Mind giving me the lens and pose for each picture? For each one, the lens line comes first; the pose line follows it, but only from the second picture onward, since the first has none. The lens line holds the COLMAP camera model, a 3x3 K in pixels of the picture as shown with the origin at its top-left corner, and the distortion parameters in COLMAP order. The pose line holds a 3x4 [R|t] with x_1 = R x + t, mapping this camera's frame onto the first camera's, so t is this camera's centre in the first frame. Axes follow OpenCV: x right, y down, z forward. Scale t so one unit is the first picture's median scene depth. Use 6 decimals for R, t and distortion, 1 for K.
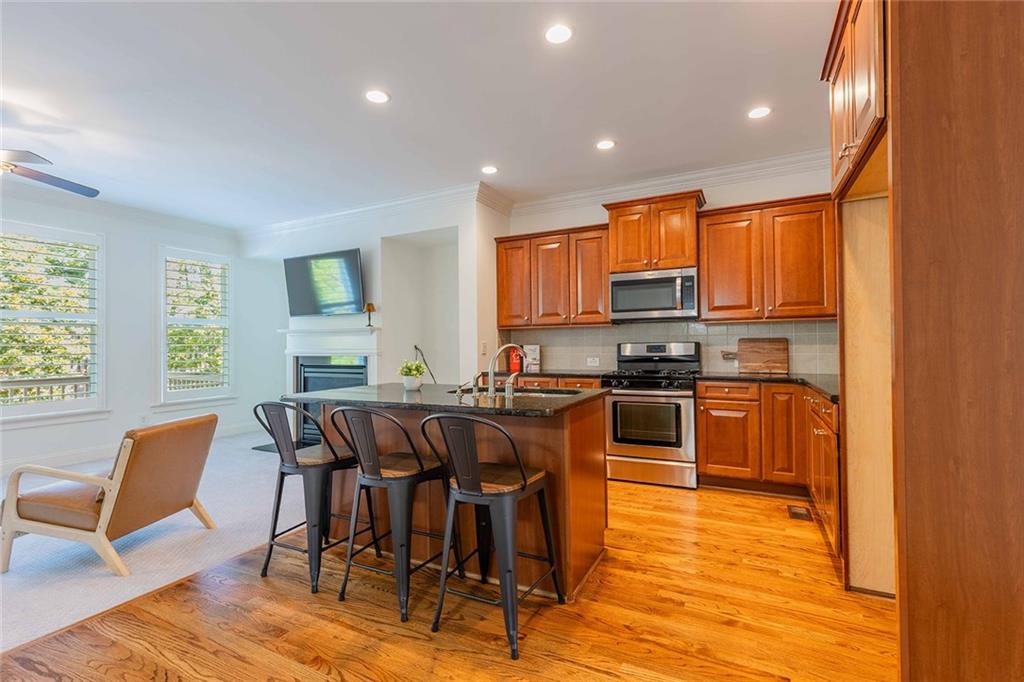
lens RADIAL K [[459.9, 0, 516.8], [0, 459.9, 340.4], [0, 0, 1]] dist [0.006135, -0.000065]
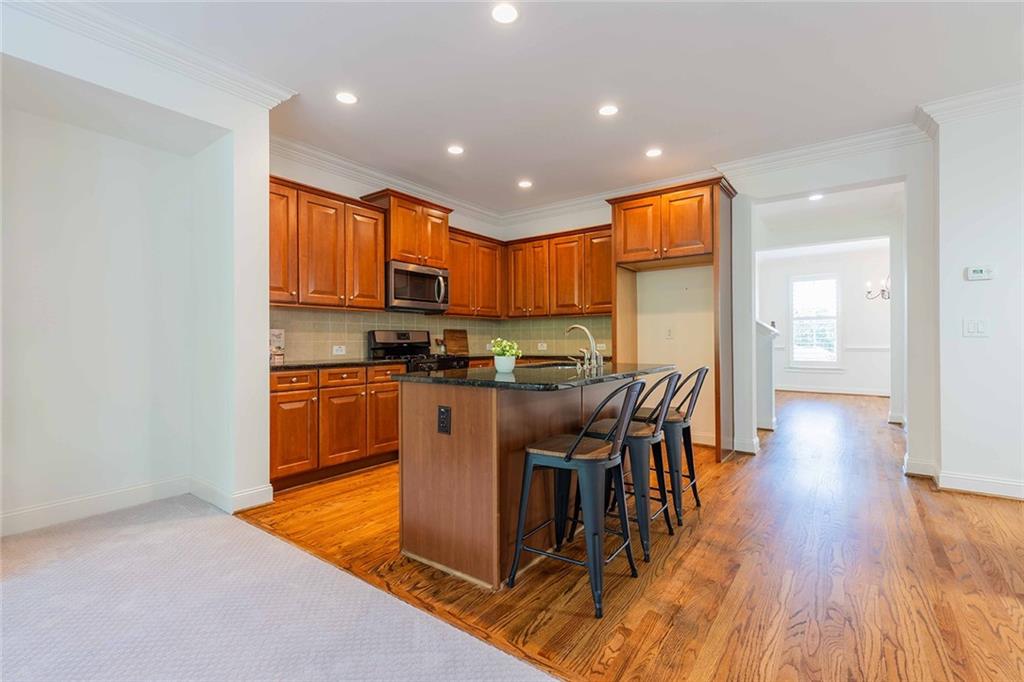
lens RADIAL K [[459.9, 0, 516.8], [0, 459.9, 340.4], [0, 0, 1]] dist [0.006135, -0.000065]
pose [[0.153053, 0.011341, 0.988153, -0.798428], [-0.010004, 0.999901, -0.009926, 0.039624], [-0.988167, -0.008367, 0.153151, 0.618061]]
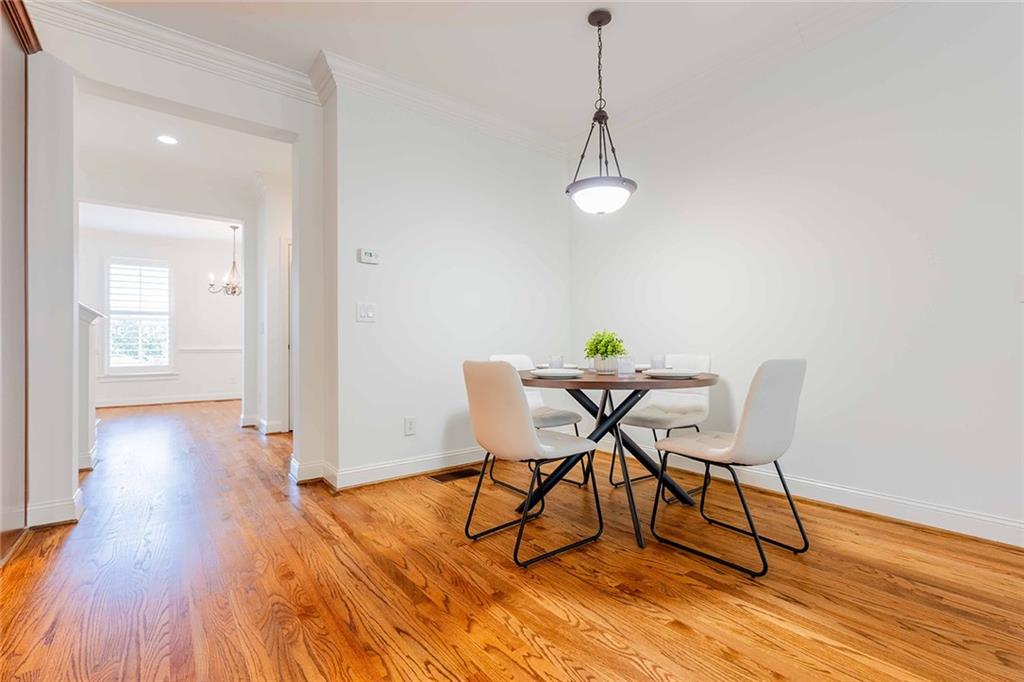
lens RADIAL K [[459.9, 0, 516.8], [0, 459.9, 340.4], [0, 0, 1]] dist [0.006135, -0.000065]
pose [[-0.907627, 0.024281, 0.419076, -0.430225], [0.013702, 0.999507, -0.028234, 0.074475], [-0.419555, -0.019884, -0.907512, 0.547162]]
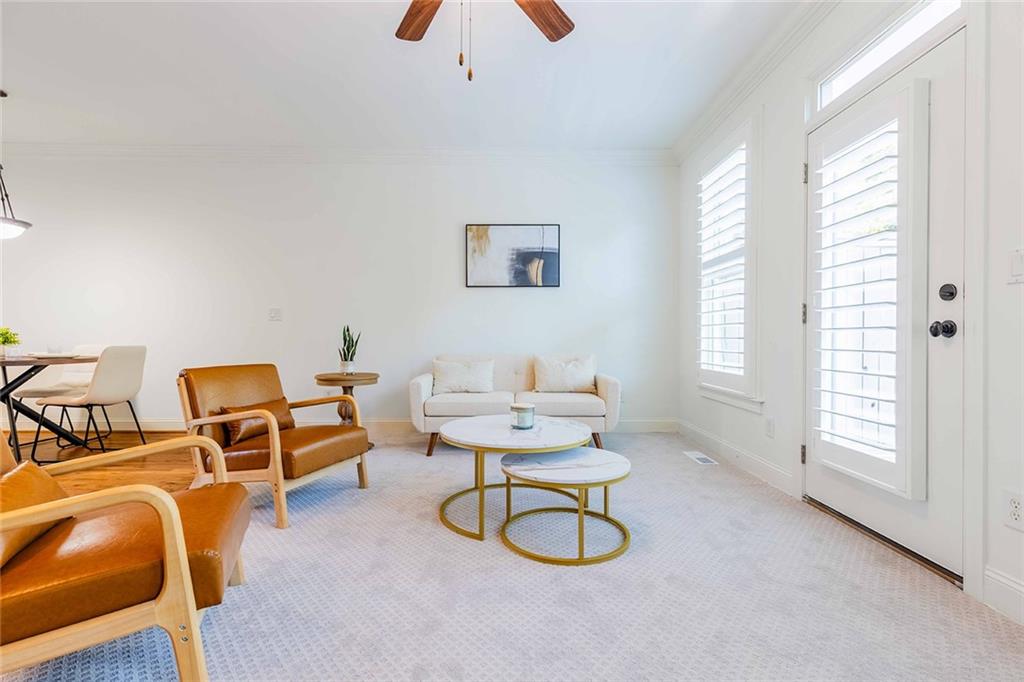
lens RADIAL K [[459.9, 0, 516.8], [0, 459.9, 340.4], [0, 0, 1]] dist [0.006135, -0.000065]
pose [[-0.880805, 0.008249, -0.473408, -0.718904], [0.012305, 0.999909, -0.005471, 0.088110], [0.473320, -0.010644, -0.880826, 1.136832]]
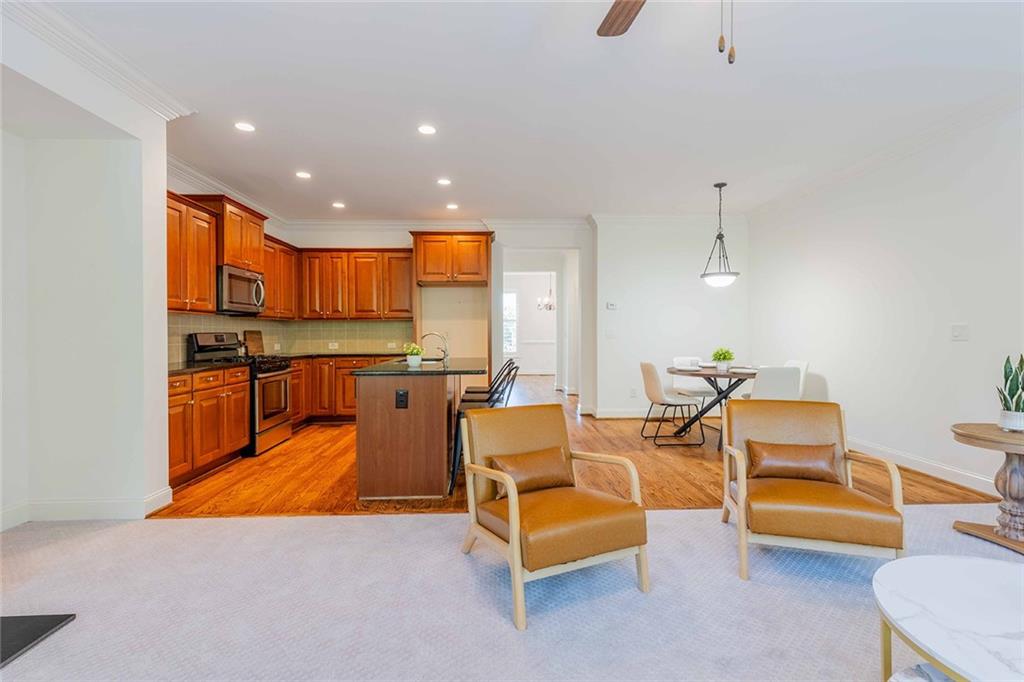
lens RADIAL K [[462.7, 0, 513.7], [0, 462.7, 345.3], [0, 0, 1]] dist [0.001325, 0.000250]
pose [[-0.497675, -0.009361, 0.867313, -1.085566], [-0.000708, 0.999946, 0.010386, 0.024502], [-0.867363, 0.004555, -0.497655, 1.026475]]
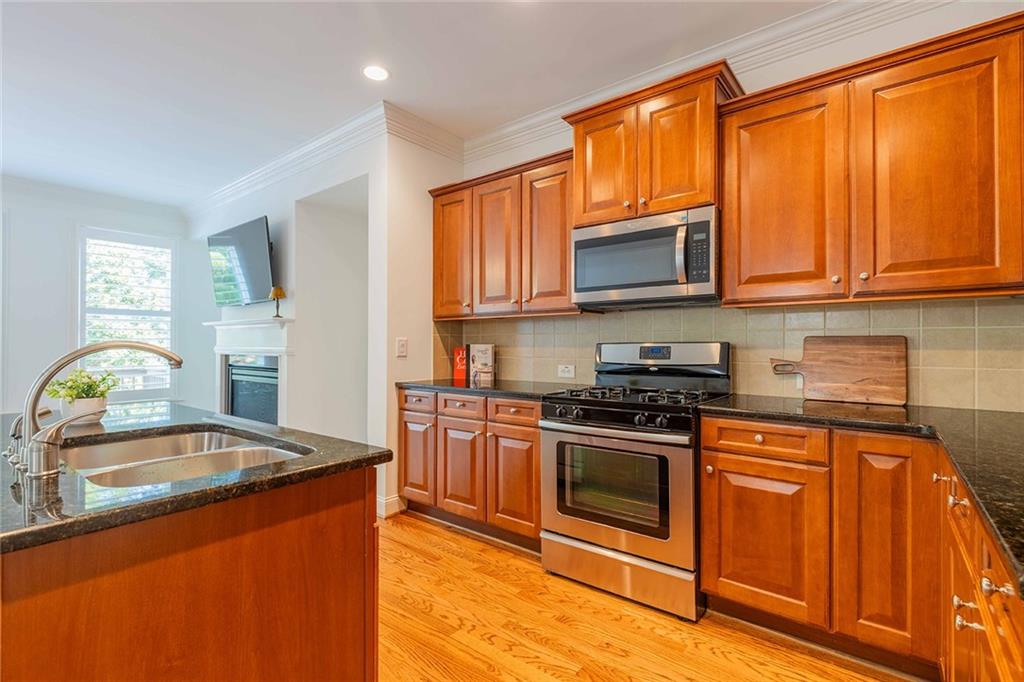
lens RADIAL K [[483.9, 0, 488.0], [0, 483.9, 340.7], [0, 0, 1]] dist [0.003154, -0.000297]
pose [[0.975647, 0.009365, -0.219148, 0.251635], [-0.008230, 0.999948, 0.006090, 0.000721], [0.219193, -0.004138, 0.975673, 0.373744]]
